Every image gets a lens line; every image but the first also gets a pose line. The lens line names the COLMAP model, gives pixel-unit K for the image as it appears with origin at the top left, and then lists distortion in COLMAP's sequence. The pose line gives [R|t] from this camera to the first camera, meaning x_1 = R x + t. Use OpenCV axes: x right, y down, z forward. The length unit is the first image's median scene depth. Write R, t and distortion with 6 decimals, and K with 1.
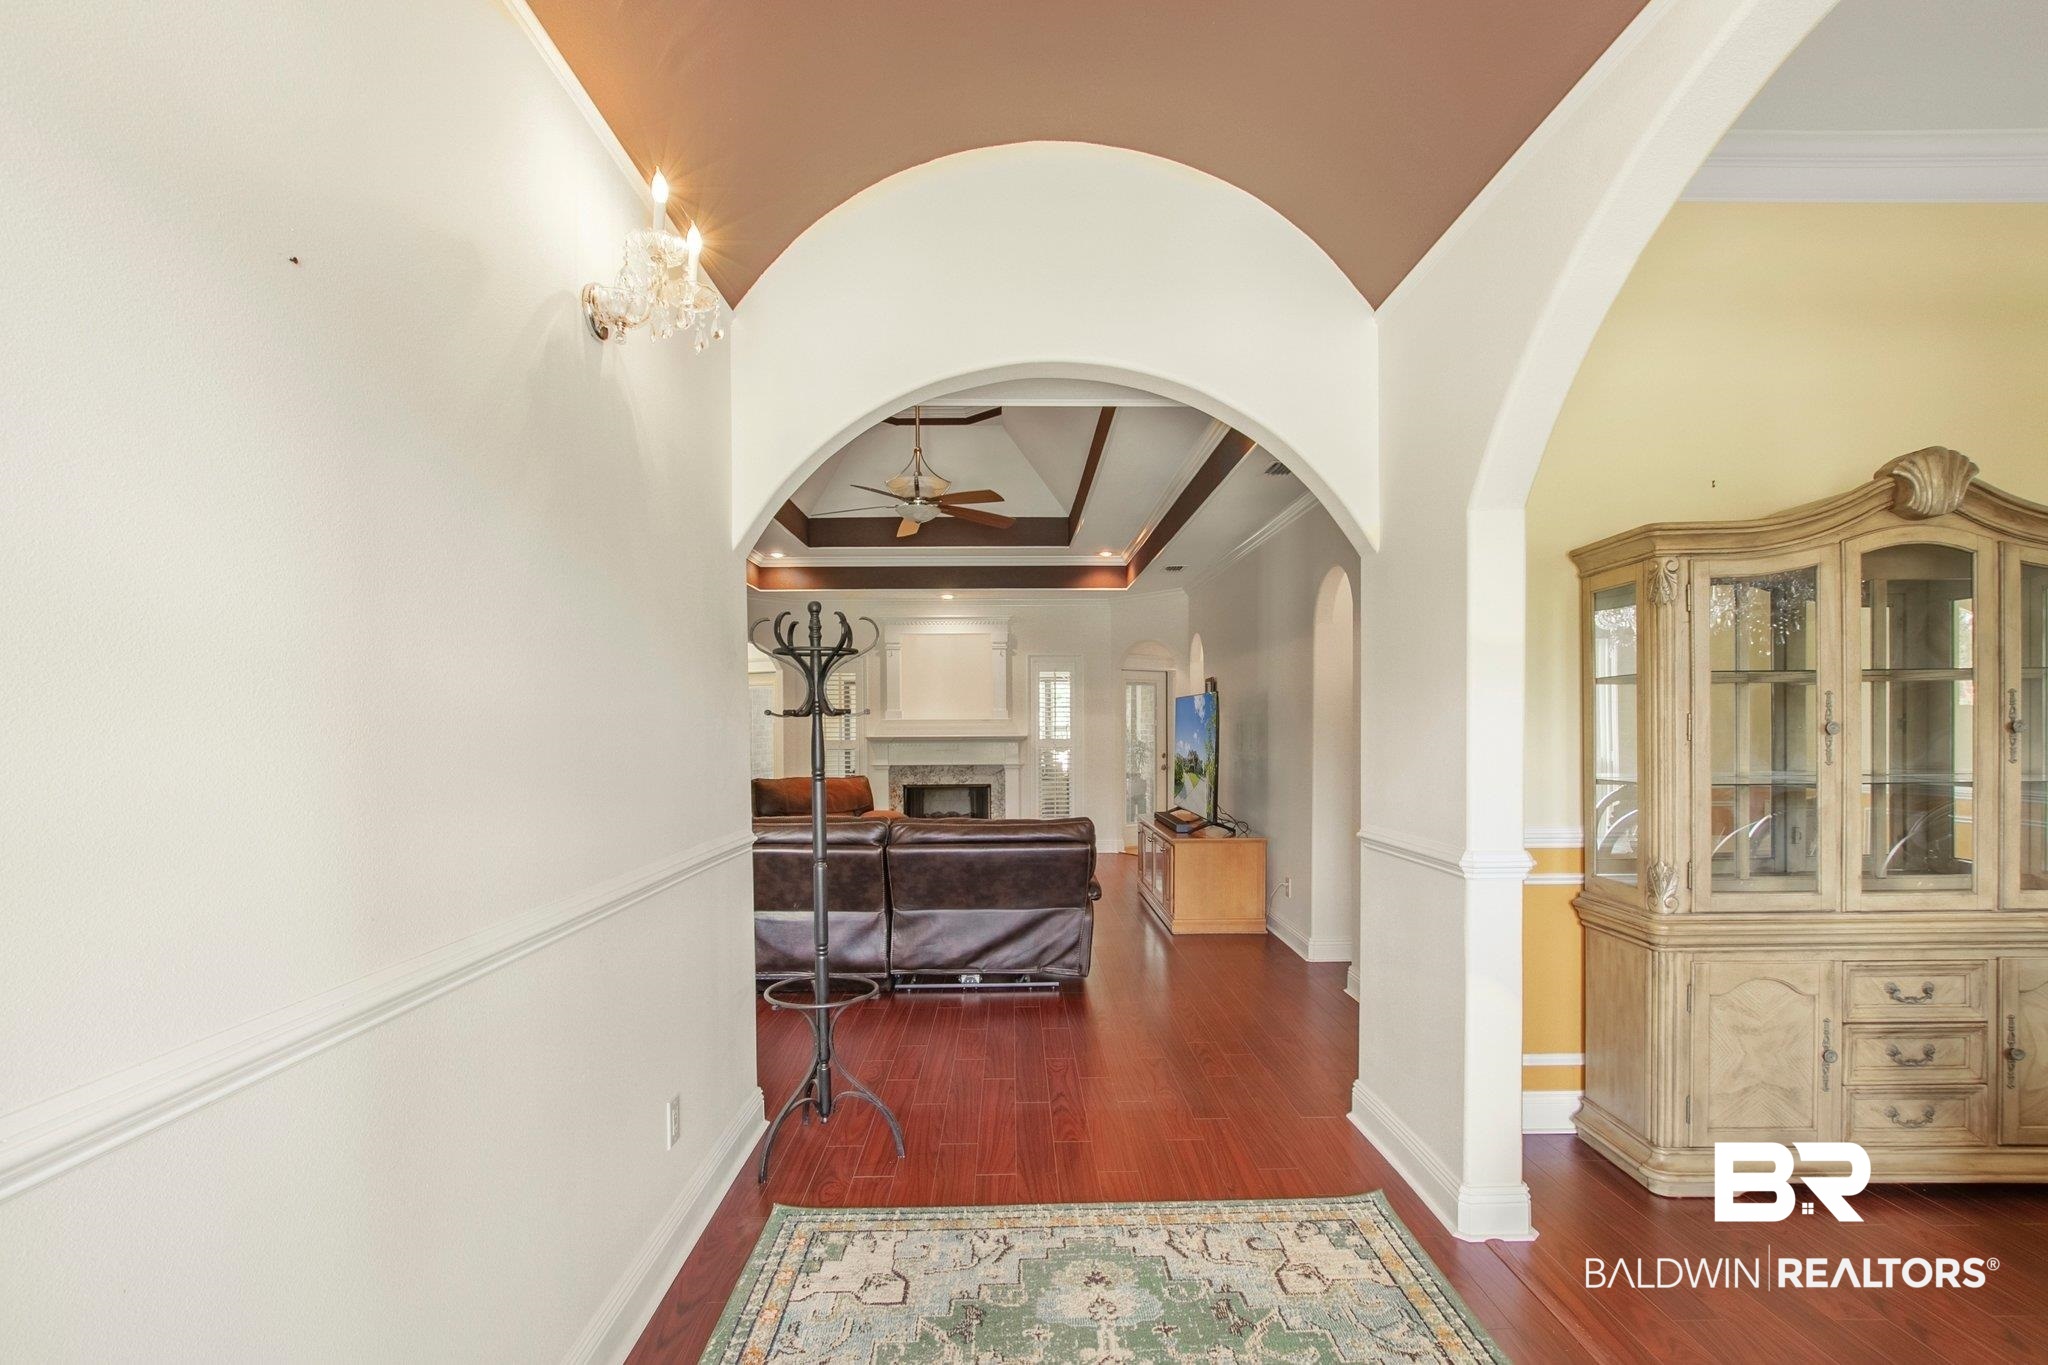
lens RADIAL K [[966.2, 0, 1022.5], [0, 966.2, 735.5], [0, 0, 1]] dist [-0.010982, 0.001907]
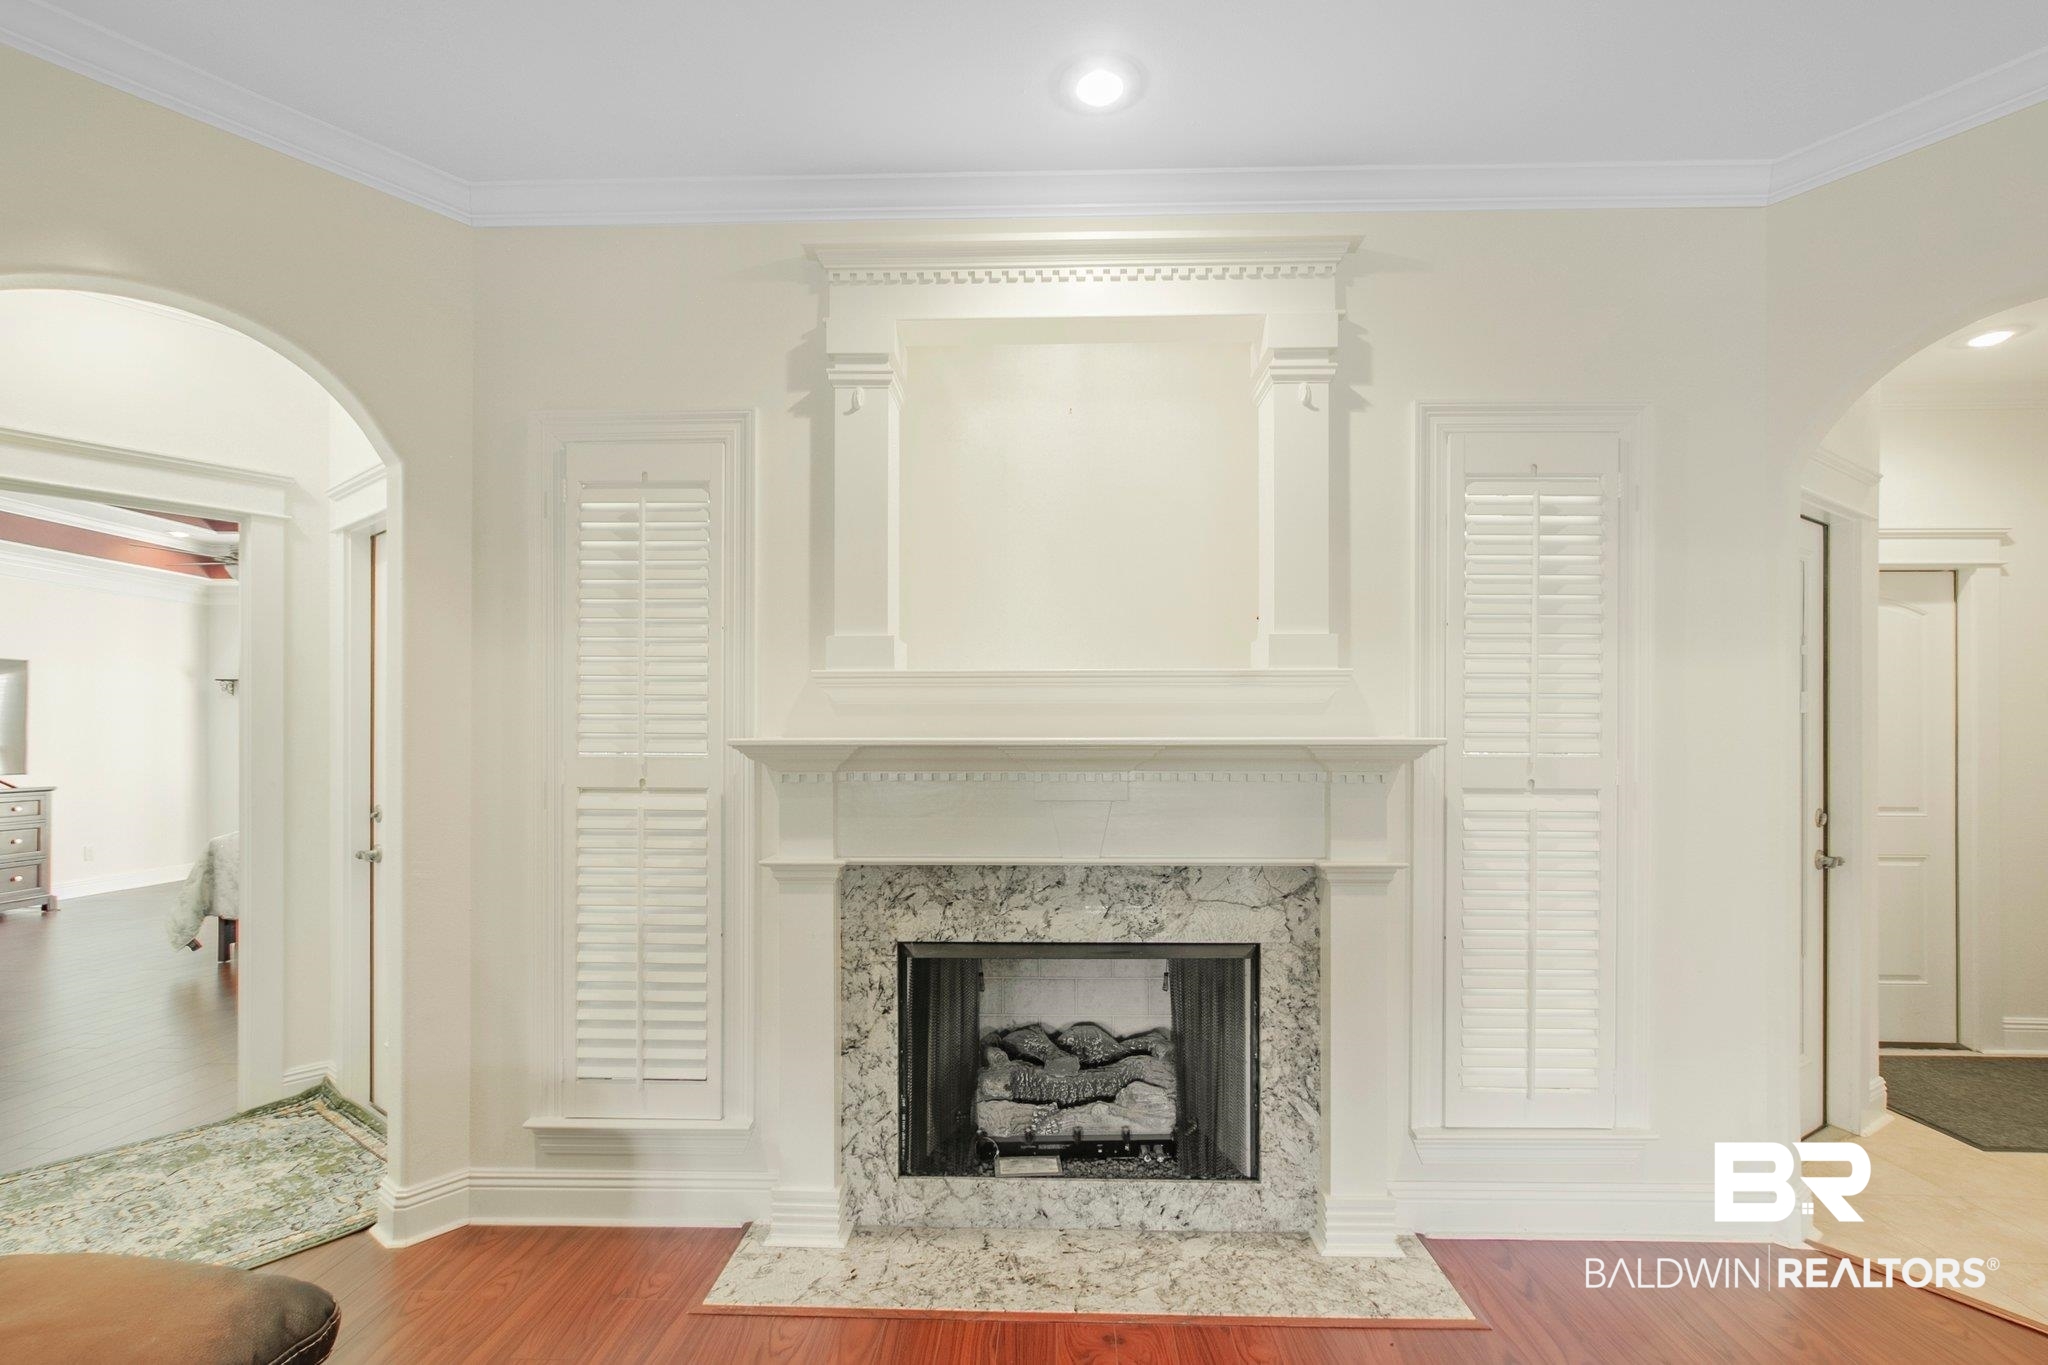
lens RADIAL K [[966.2, 0, 1034.2], [0, 966.2, 737.6], [0, 0, 1]] dist [-0.010982, 0.001907]
pose [[0.999934, 0.004942, -0.010366, -0.086874], [-0.005062, 0.999920, -0.011559, 0.002009], [0.010308, 0.011610, 0.999879, 0.756971]]
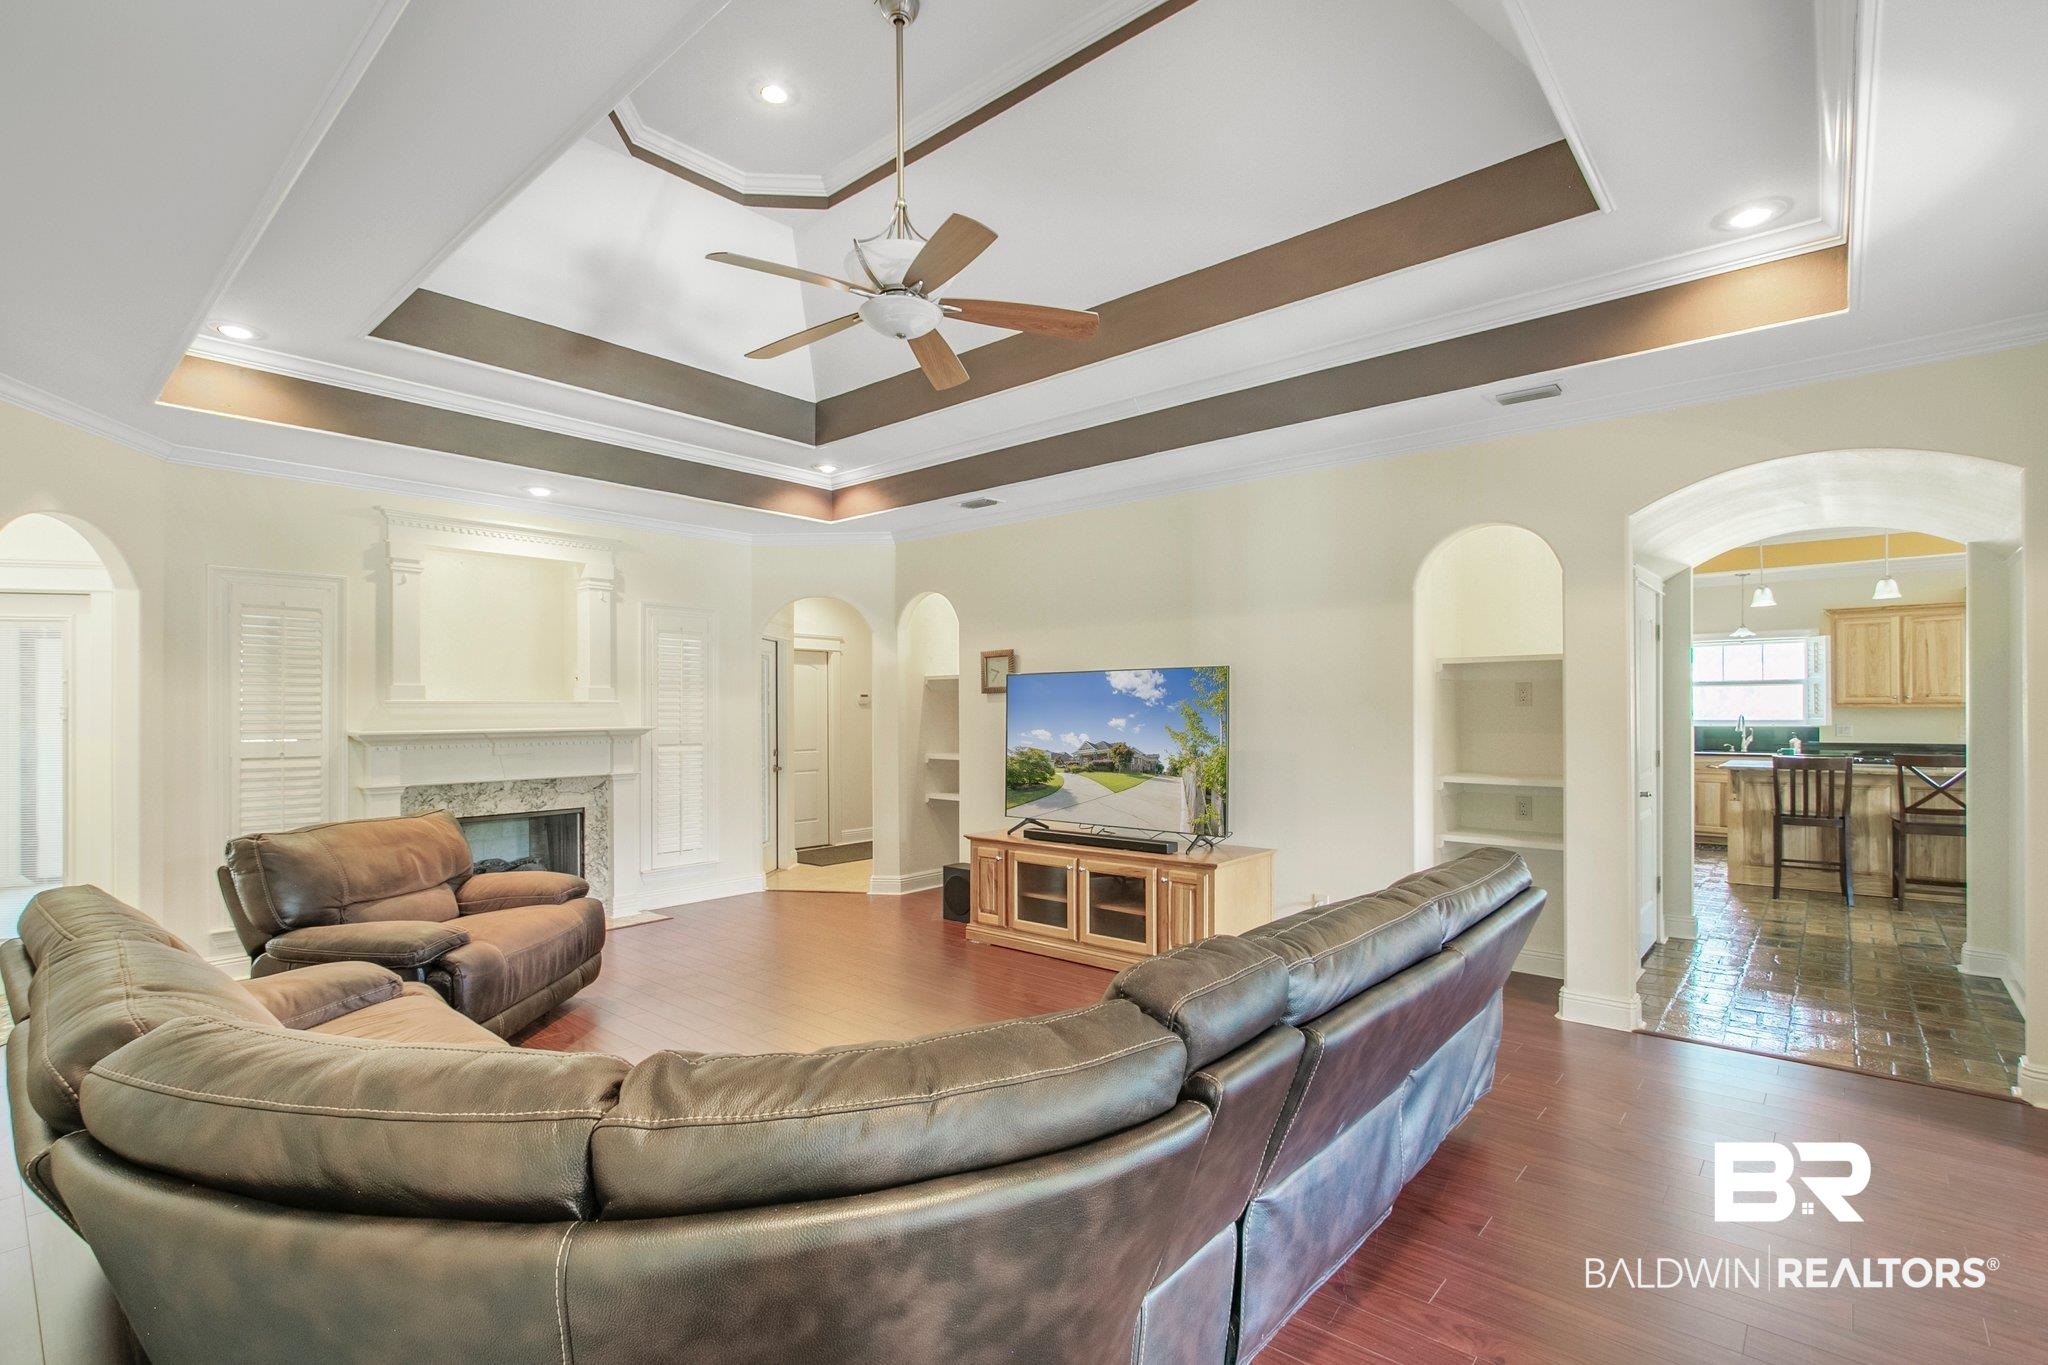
lens RADIAL K [[966.2, 0, 1013.6], [0, 966.2, 717.9], [0, 0, 1]] dist [-0.010982, 0.001907]
pose [[0.655061, -0.005583, 0.755555, -0.318752], [0.007315, 0.999973, 0.001048, -0.005525], [-0.755540, 0.004840, 0.655084, 0.386834]]
